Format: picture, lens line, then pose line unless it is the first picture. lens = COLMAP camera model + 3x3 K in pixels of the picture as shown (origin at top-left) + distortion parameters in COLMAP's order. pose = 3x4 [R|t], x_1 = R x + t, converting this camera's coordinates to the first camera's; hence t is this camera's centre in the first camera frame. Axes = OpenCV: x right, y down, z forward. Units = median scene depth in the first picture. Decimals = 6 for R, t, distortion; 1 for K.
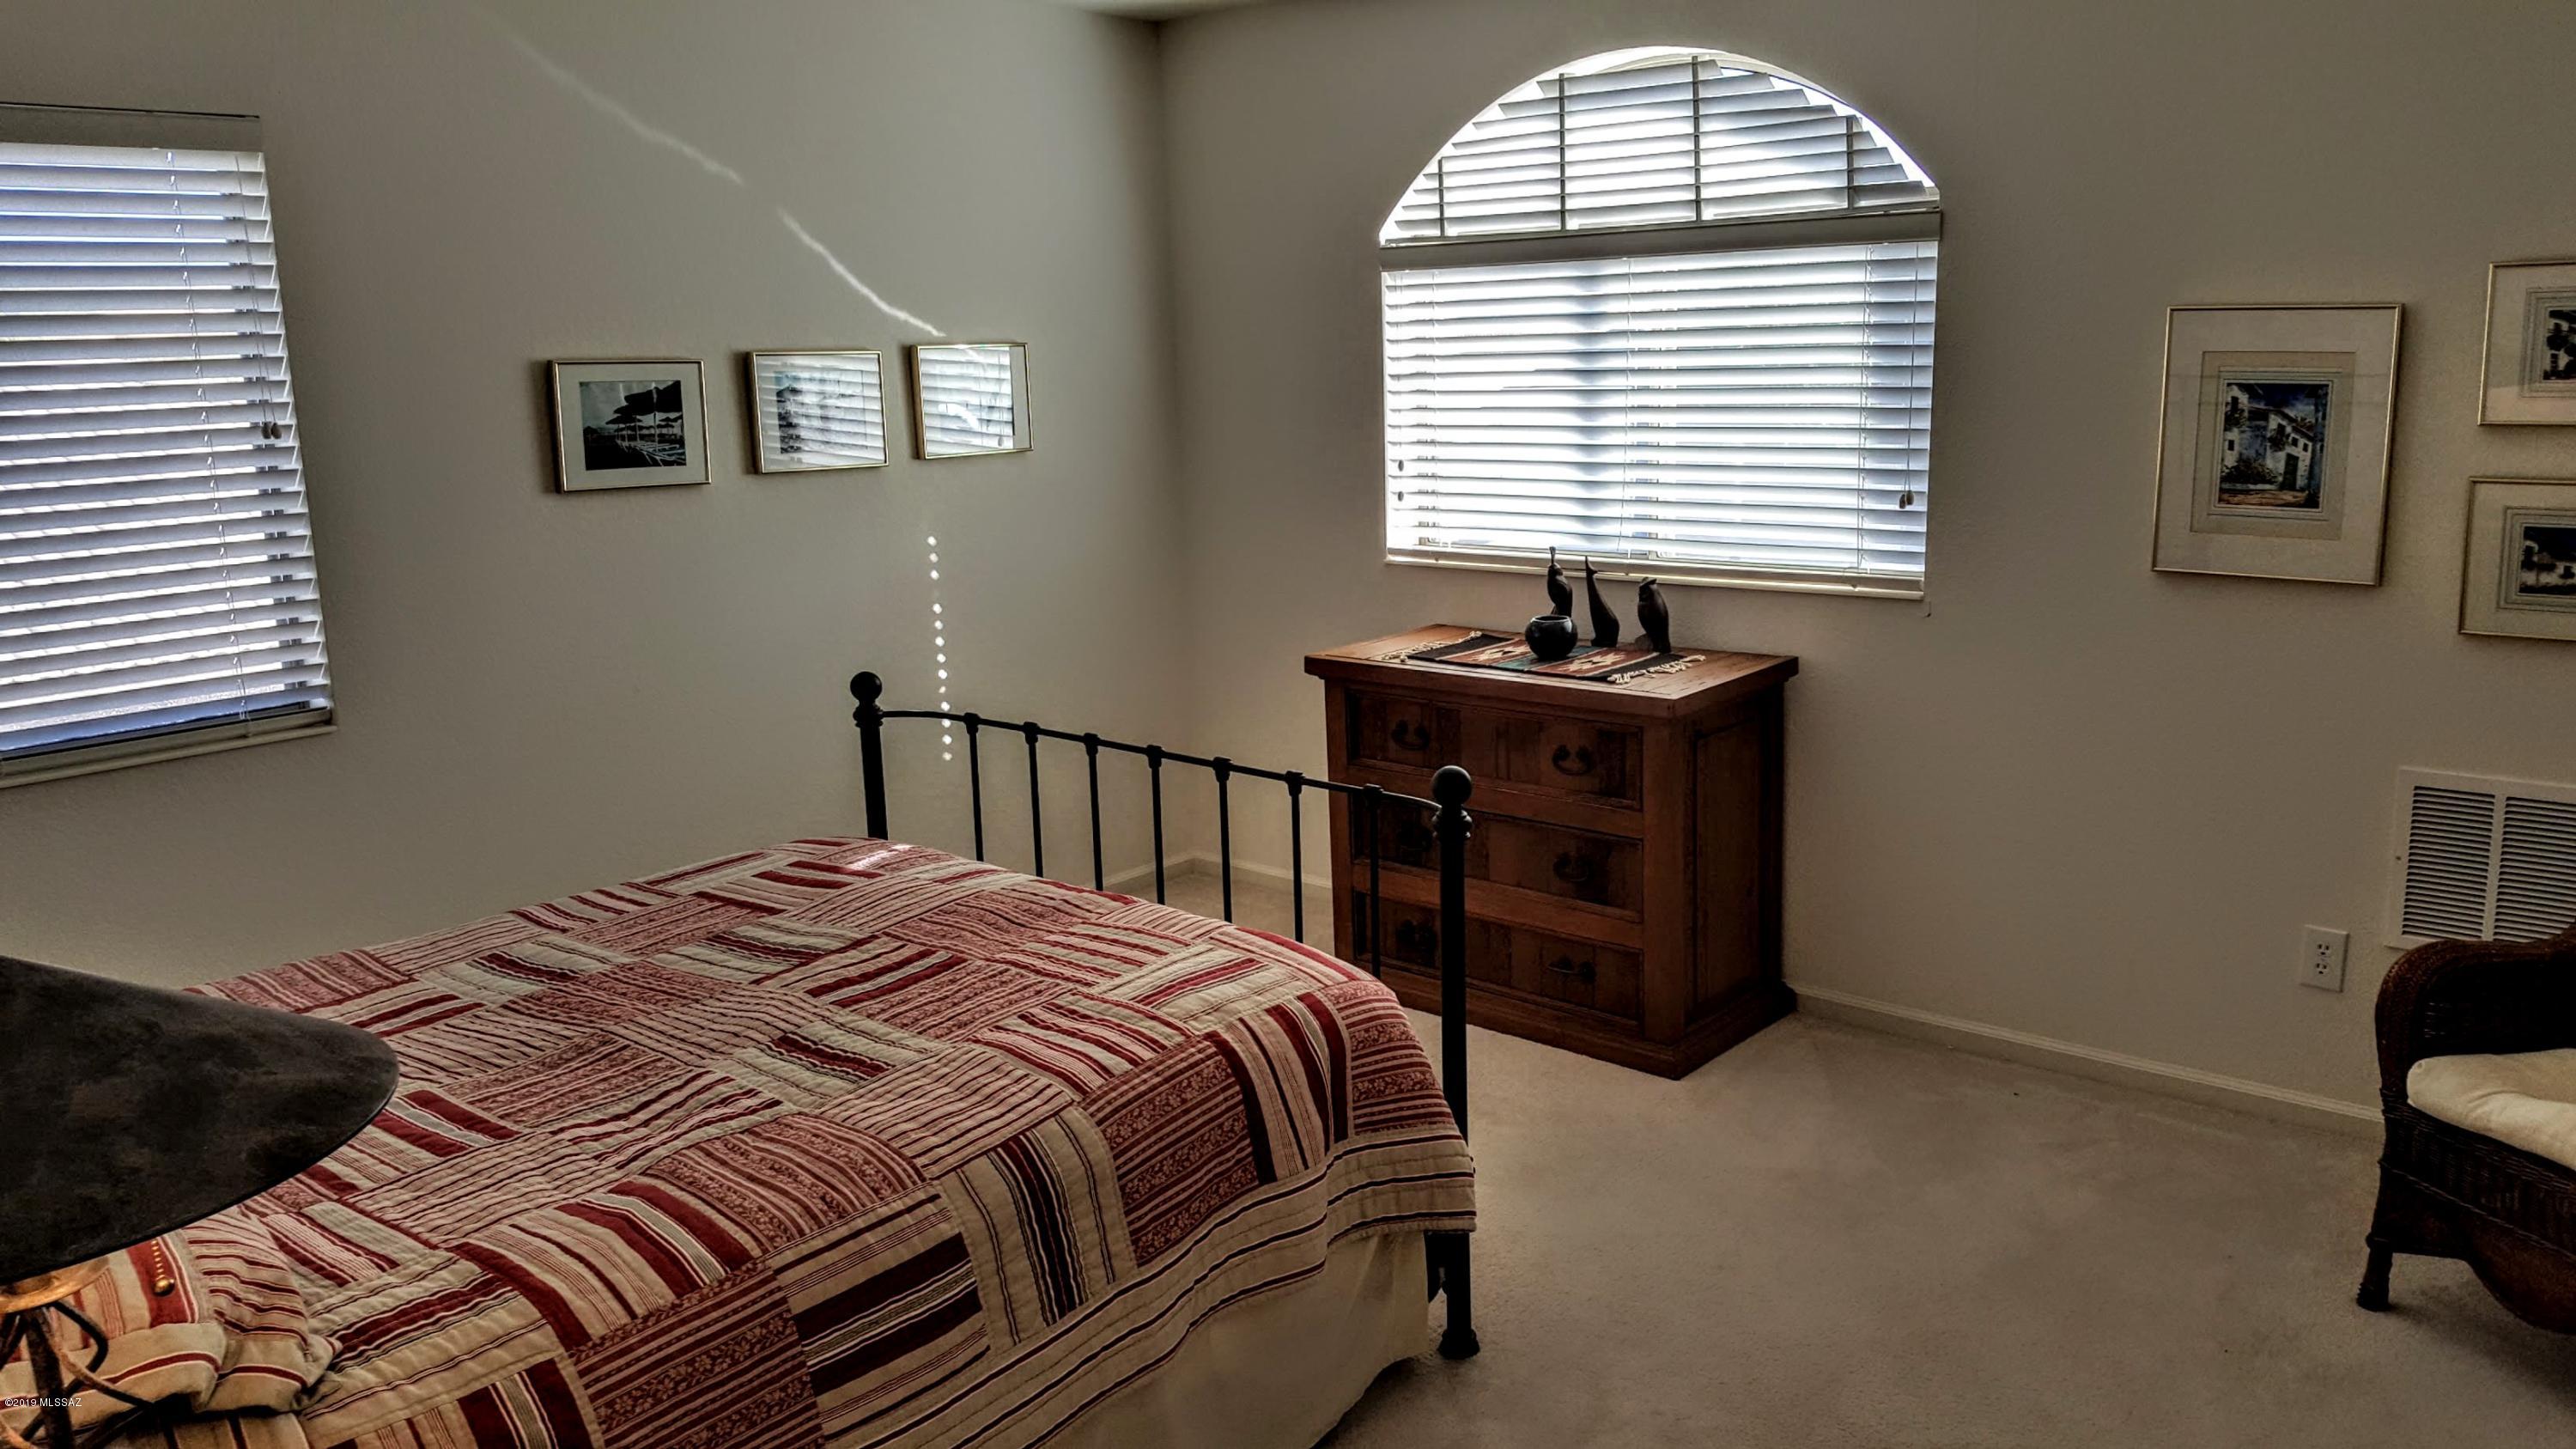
lens RADIAL K [[1942.1, 0, 1320.7], [0, 1942.1, 740.7], [0, 0, 1]] dist [0.259385, -0.614087]
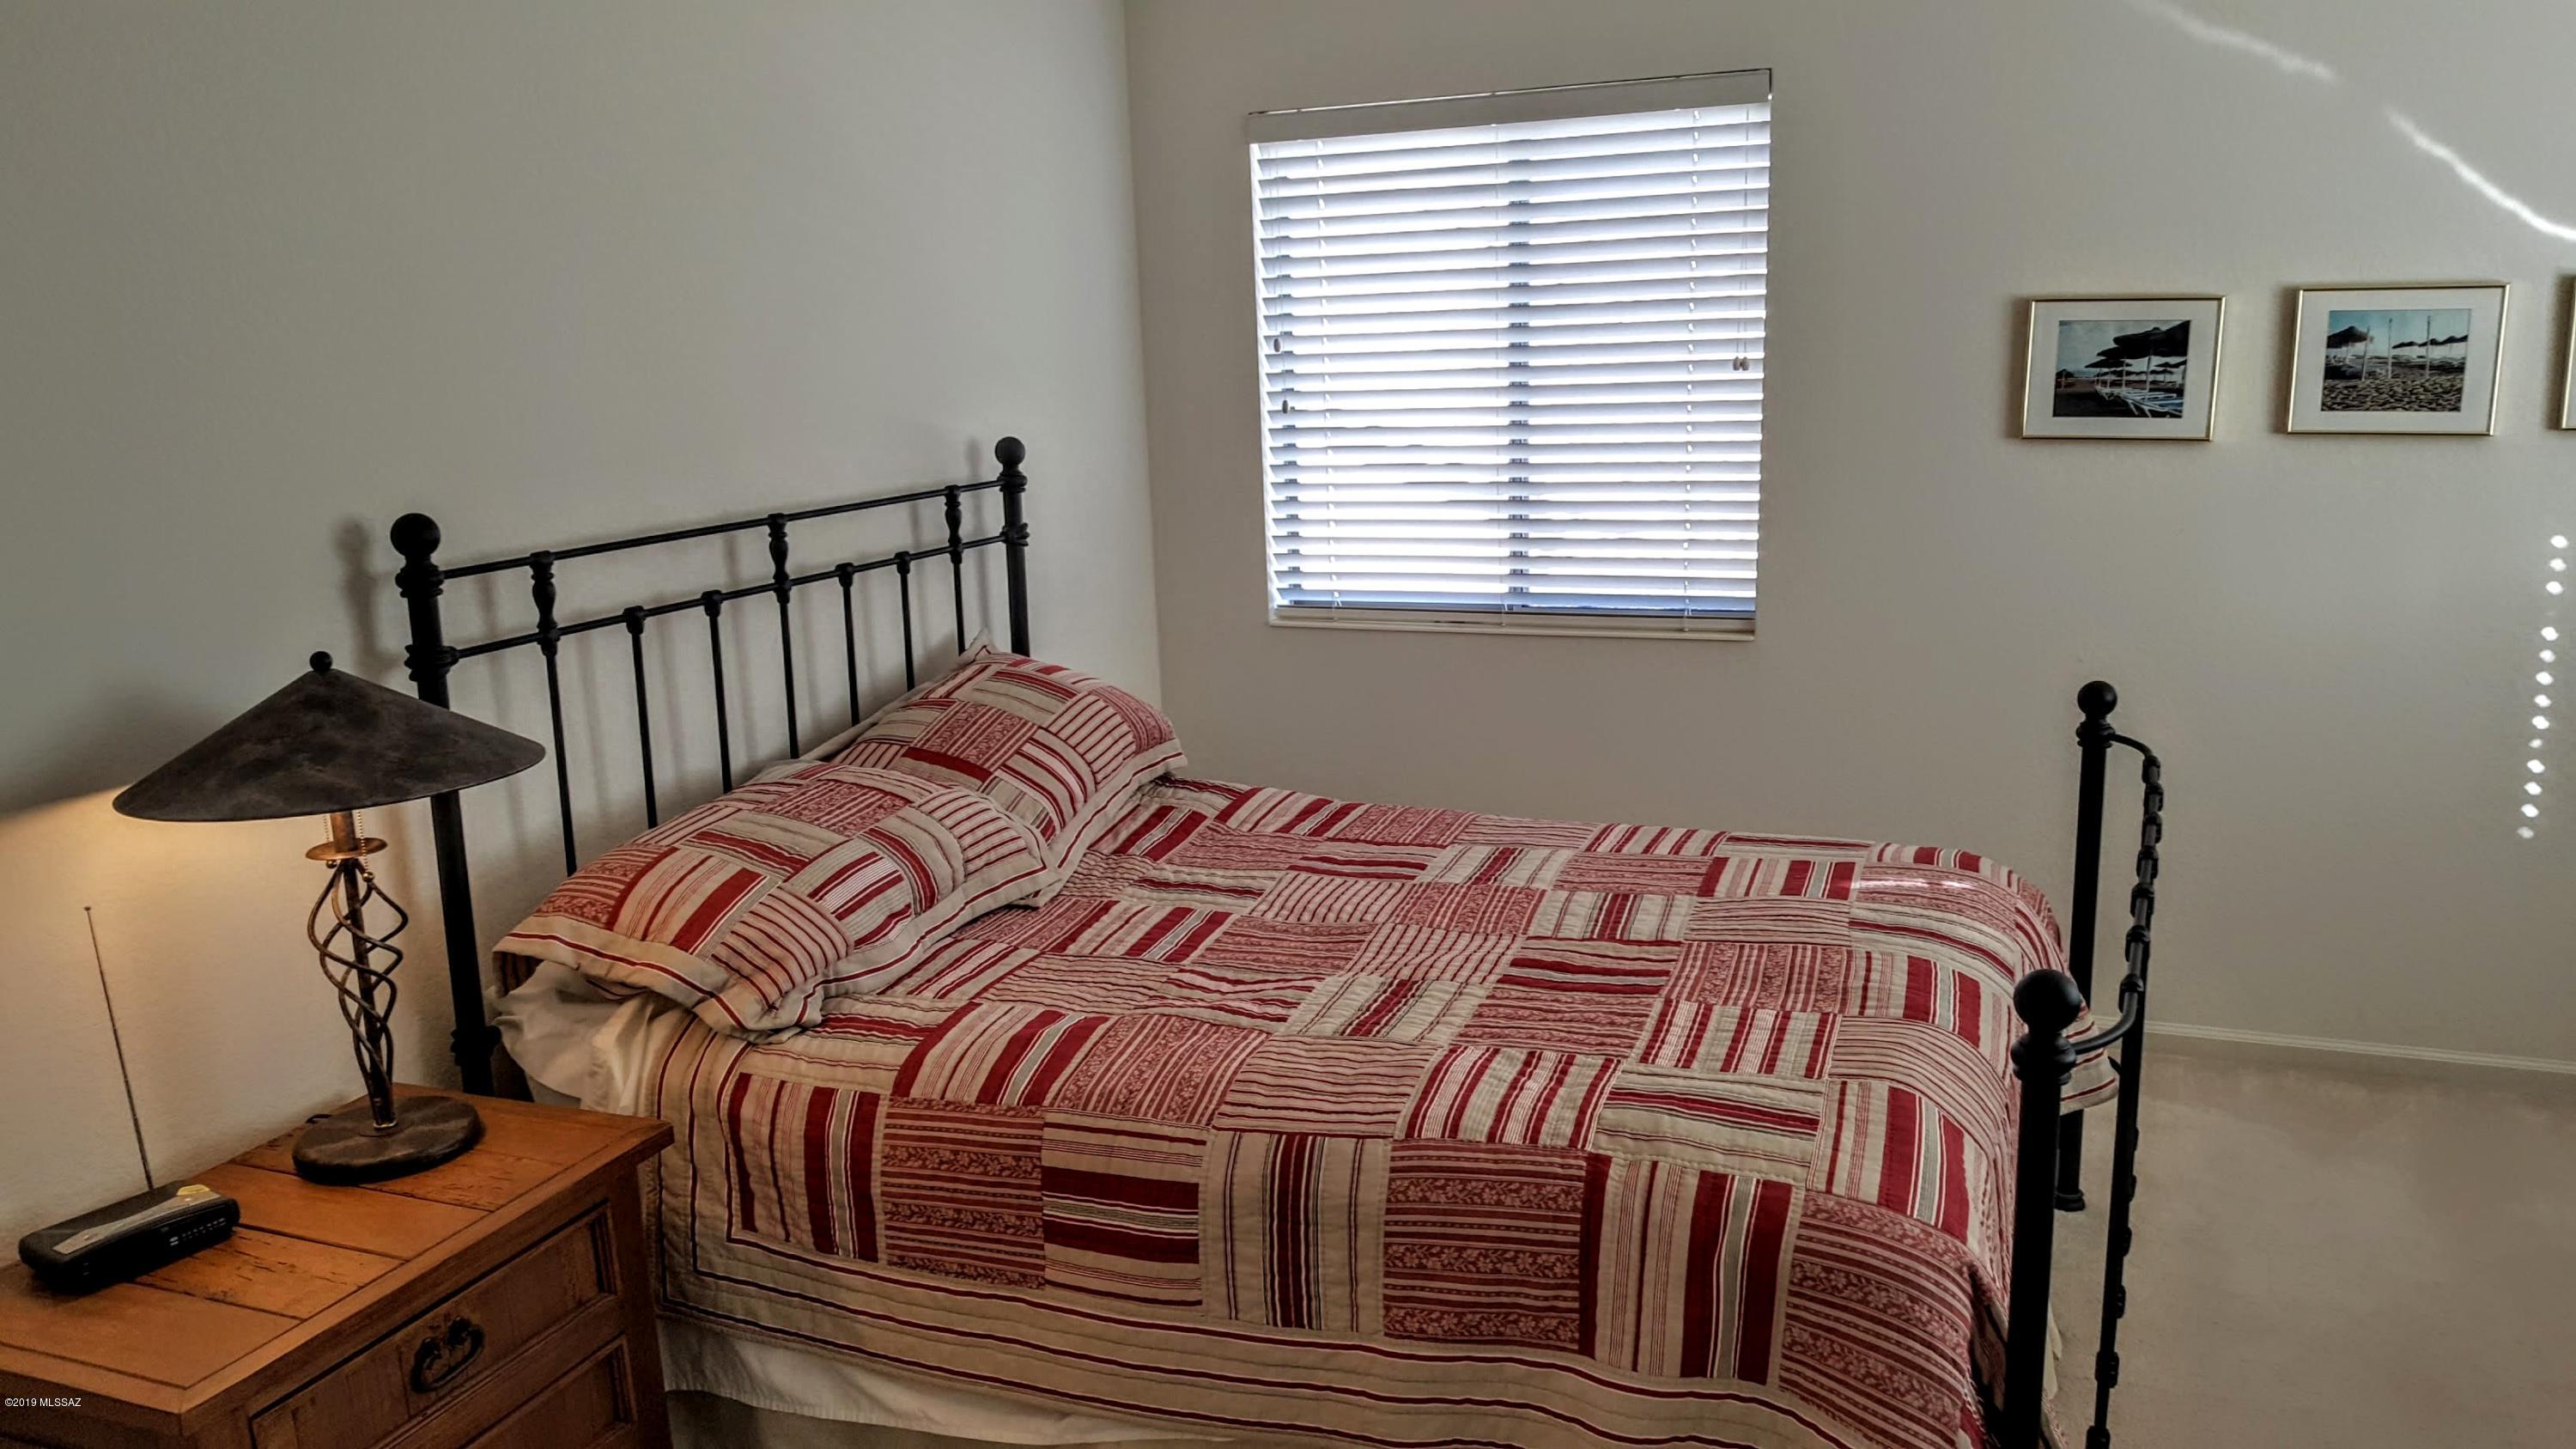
lens RADIAL K [[1947.9, 0, 1293.2], [0, 1947.9, 750.5], [0, 0, 1]] dist [0.089794, -0.181839]
pose [[0.302178, 0.227072, -0.925812, 0.403738], [-0.170855, 0.968388, 0.181749, -0.091394], [0.937815, 0.103259, 0.331421, 0.380972]]
